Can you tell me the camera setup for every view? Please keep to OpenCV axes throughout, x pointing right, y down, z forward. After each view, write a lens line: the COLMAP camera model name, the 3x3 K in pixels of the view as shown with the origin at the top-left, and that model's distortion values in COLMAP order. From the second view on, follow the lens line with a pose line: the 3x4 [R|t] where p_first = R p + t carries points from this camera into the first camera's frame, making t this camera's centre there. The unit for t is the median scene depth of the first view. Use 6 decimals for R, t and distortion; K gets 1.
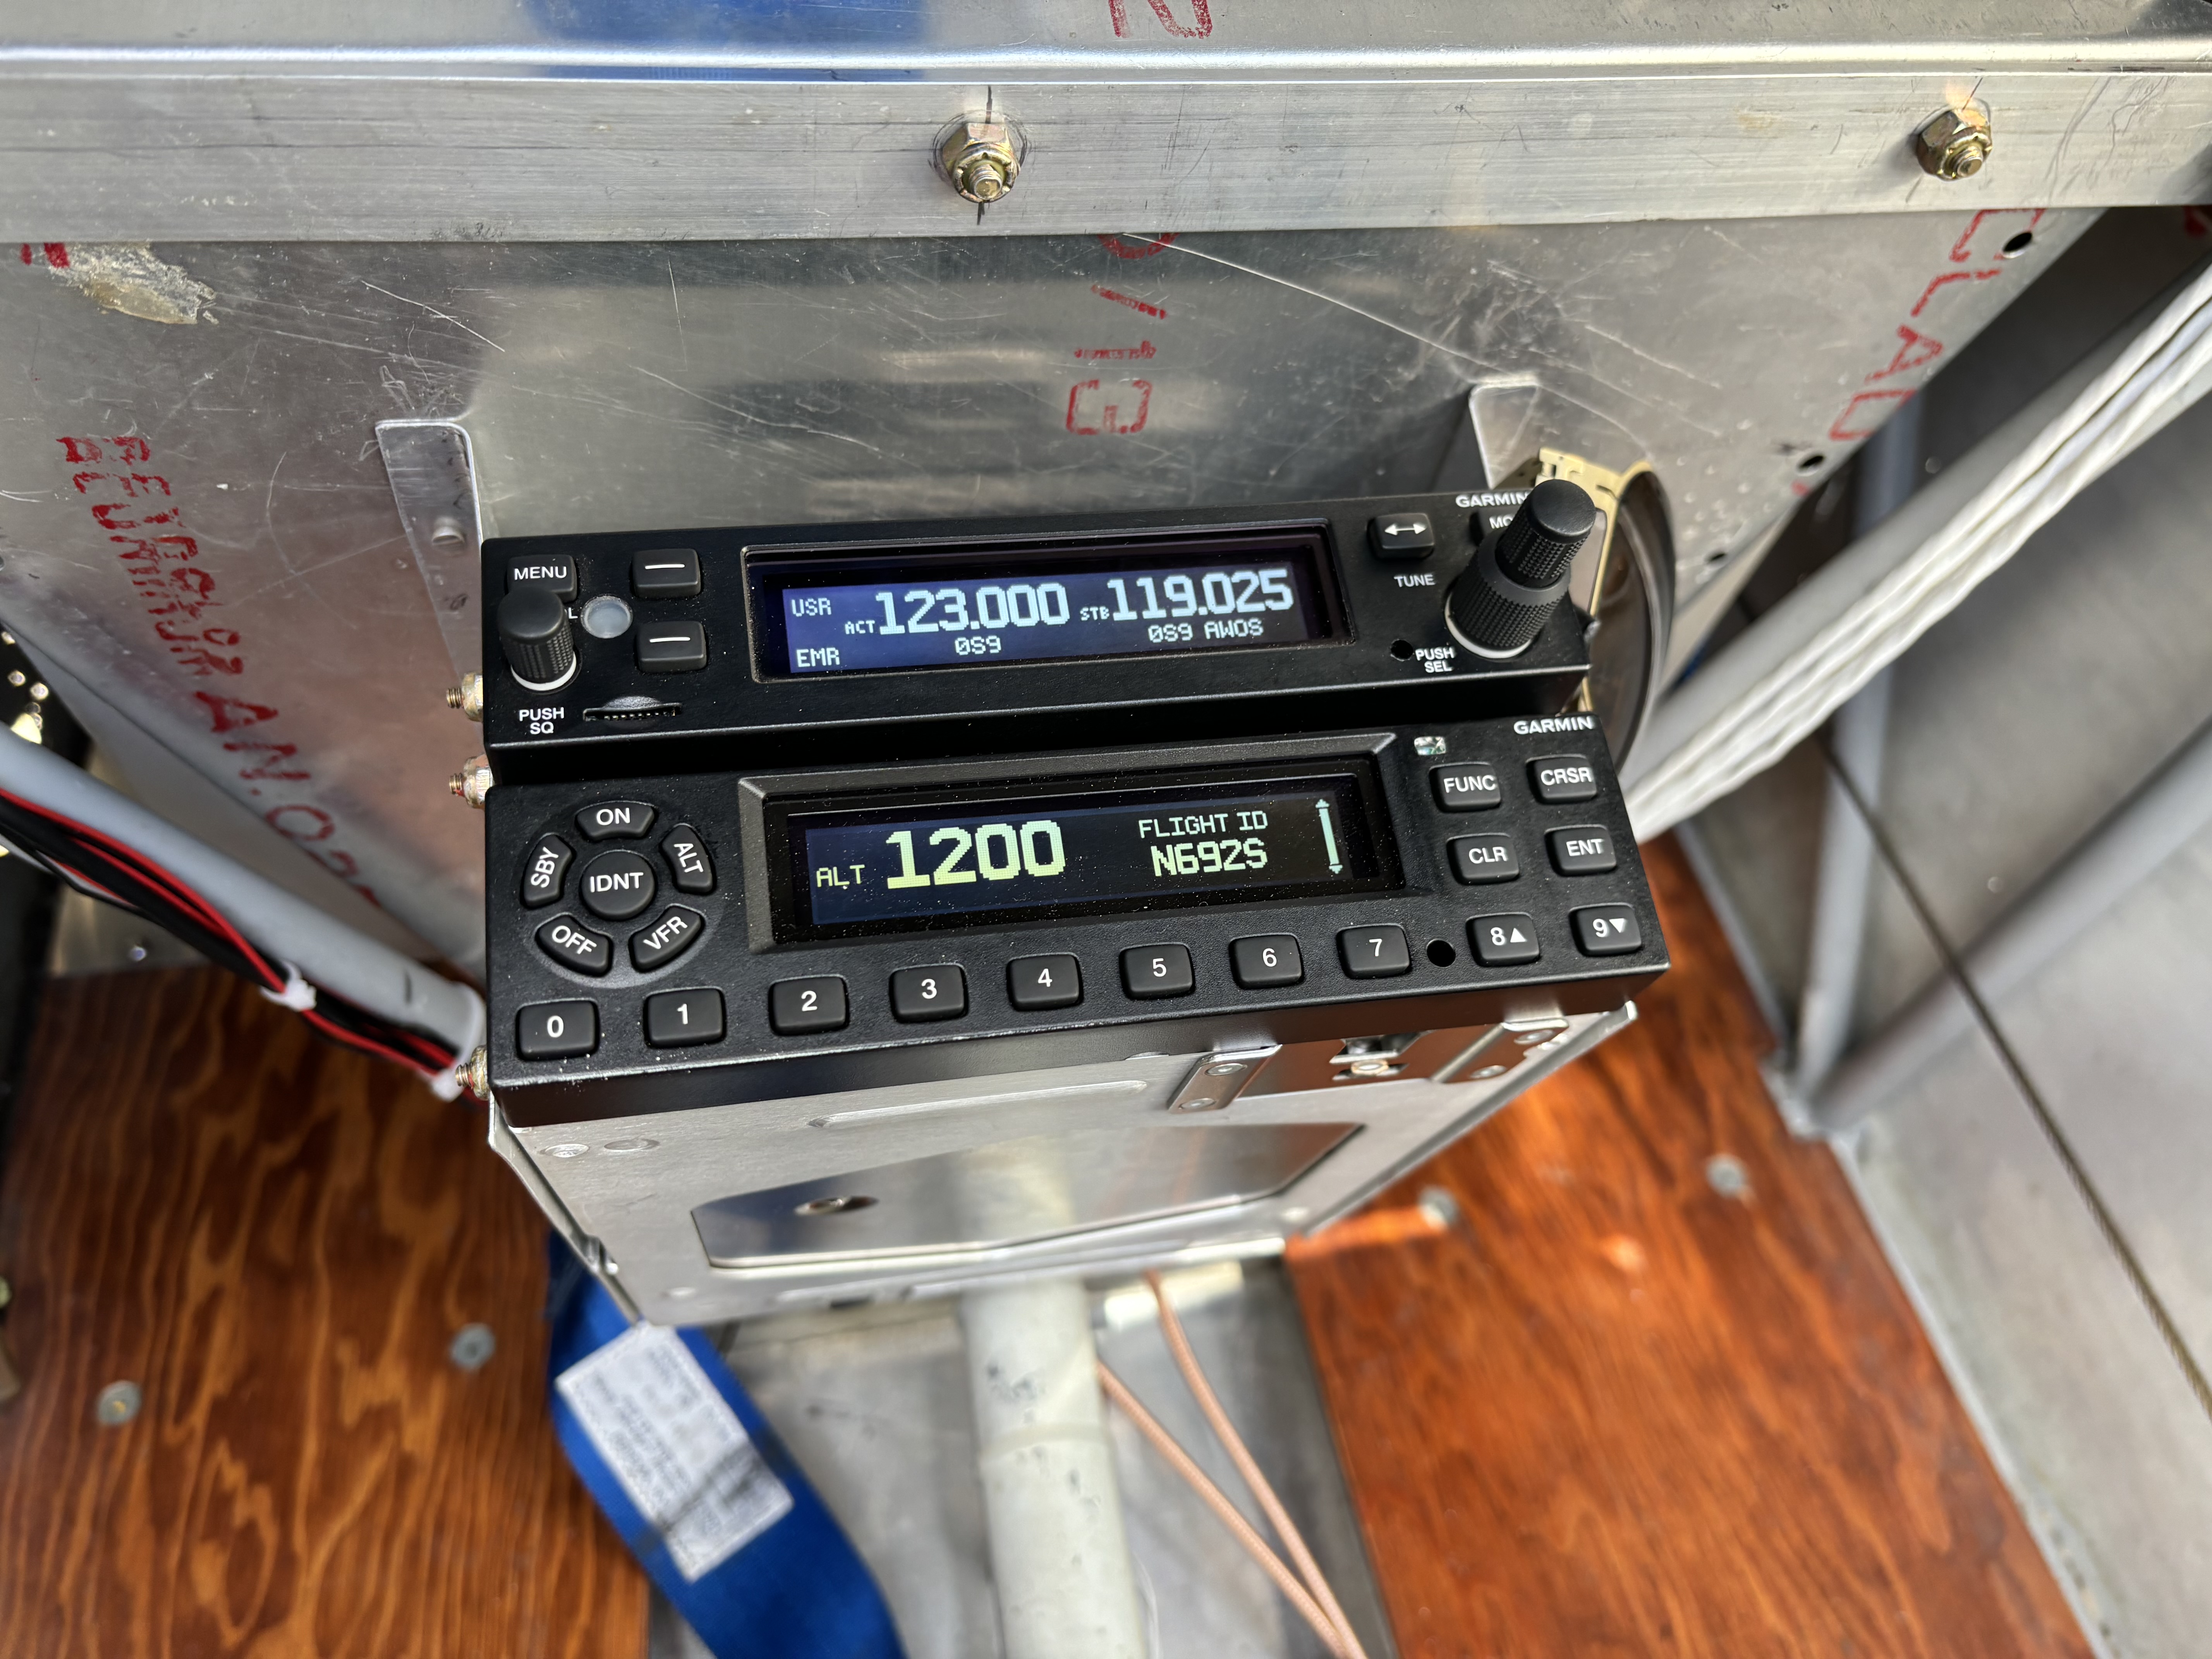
lens RADIAL K [[1624.6, 0, 1106.0], [0, 1624.6, 829.5], [0, 0, 1]] dist [0.005357, -0.003247]
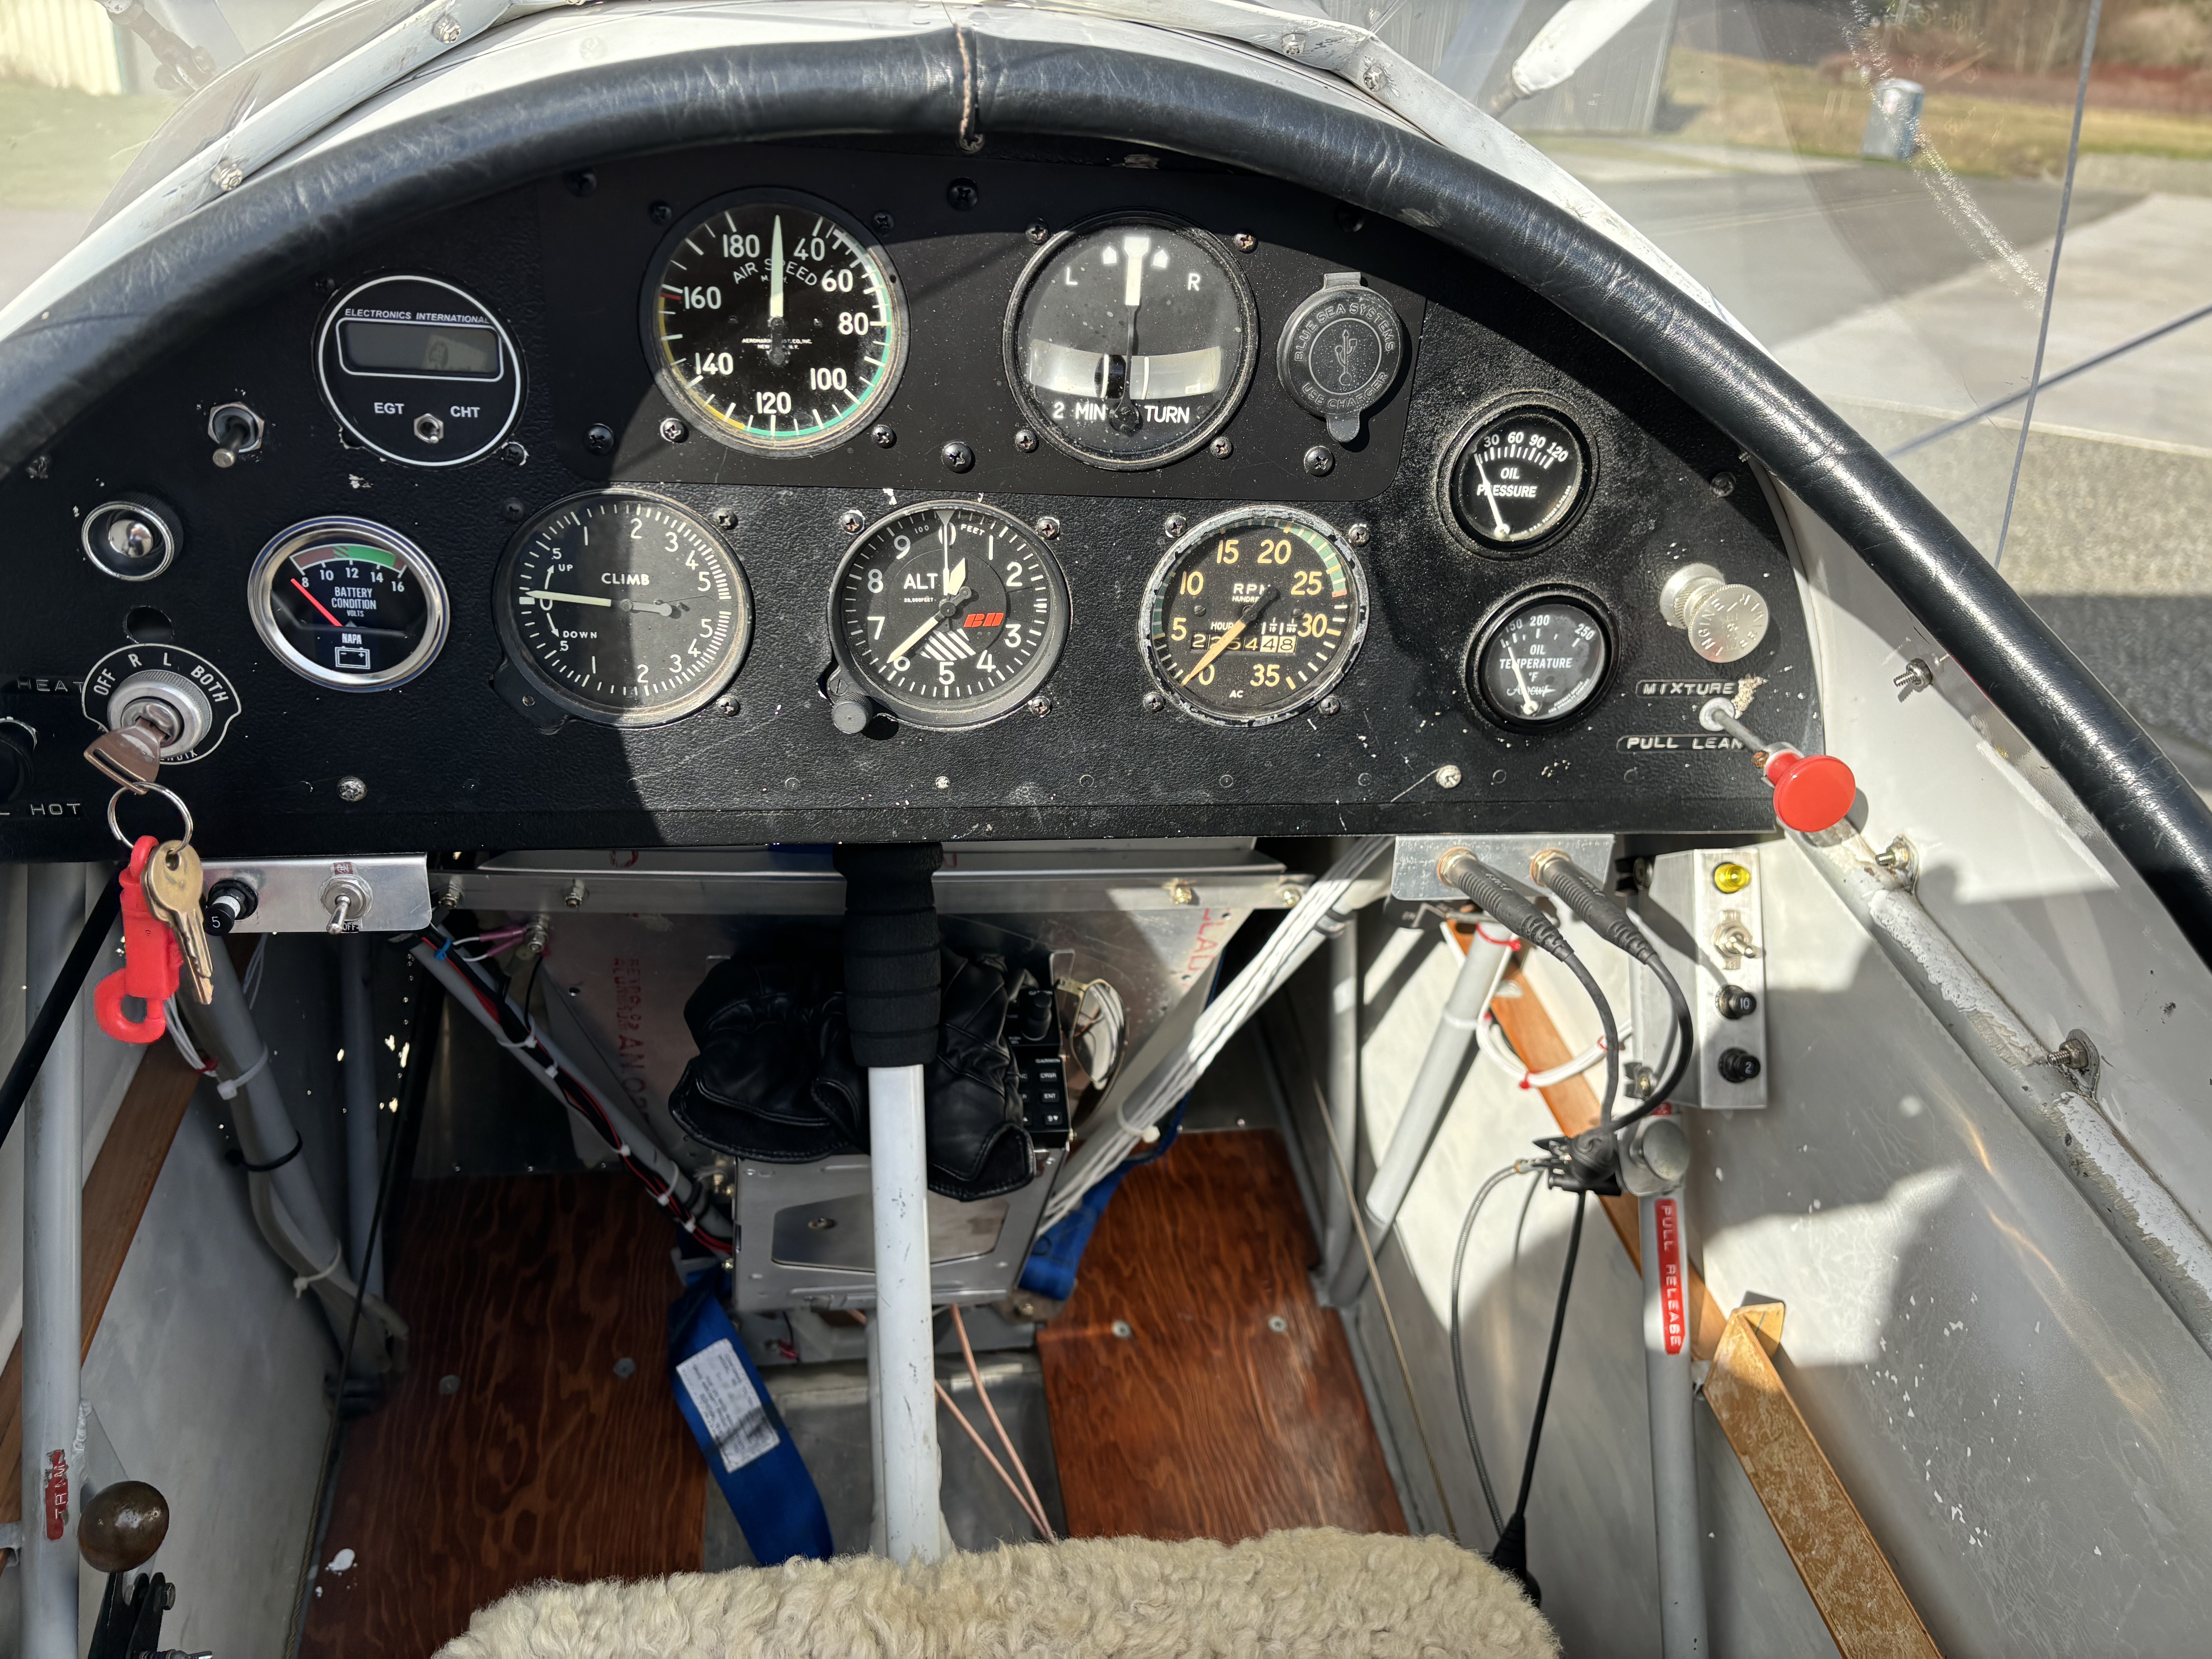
lens RADIAL K [[1624.6, 0, 1106.0], [0, 1624.6, 829.5], [0, 0, 1]] dist [0.005357, -0.003247]
pose [[0.998878, 0.047077, 0.005071, 0.169233], [-0.044582, 0.971171, -0.234178, 0.123287], [-0.015949, 0.233690, 0.972180, -1.167577]]
